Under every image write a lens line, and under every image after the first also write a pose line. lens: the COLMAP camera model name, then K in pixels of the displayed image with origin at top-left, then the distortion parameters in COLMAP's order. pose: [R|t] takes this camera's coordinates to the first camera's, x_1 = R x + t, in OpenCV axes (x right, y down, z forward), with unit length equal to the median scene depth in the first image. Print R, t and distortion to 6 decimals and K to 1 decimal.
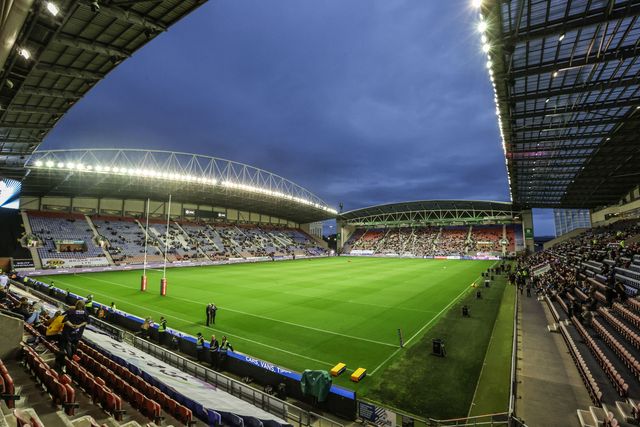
lens RADIAL K [[289.2, 0, 320.0], [0, 289.2, 213.5], [0, 0, 1]] dist [-0.036761, -0.000007]
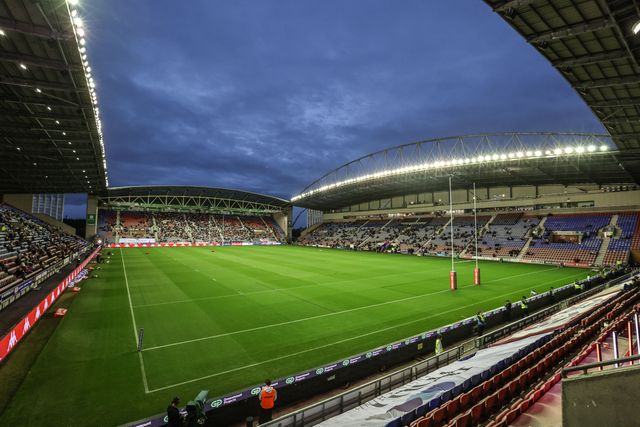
lens RADIAL K [[289.2, 0, 320.0], [0, 289.2, 213.5], [0, 0, 1]] dist [-0.036761, -0.000007]
pose [[0.350222, 0.061945, 0.934616, -0.485773], [-0.102149, 0.994385, -0.027628, 0.038224], [-0.931080, -0.085794, 0.354583, 0.345006]]
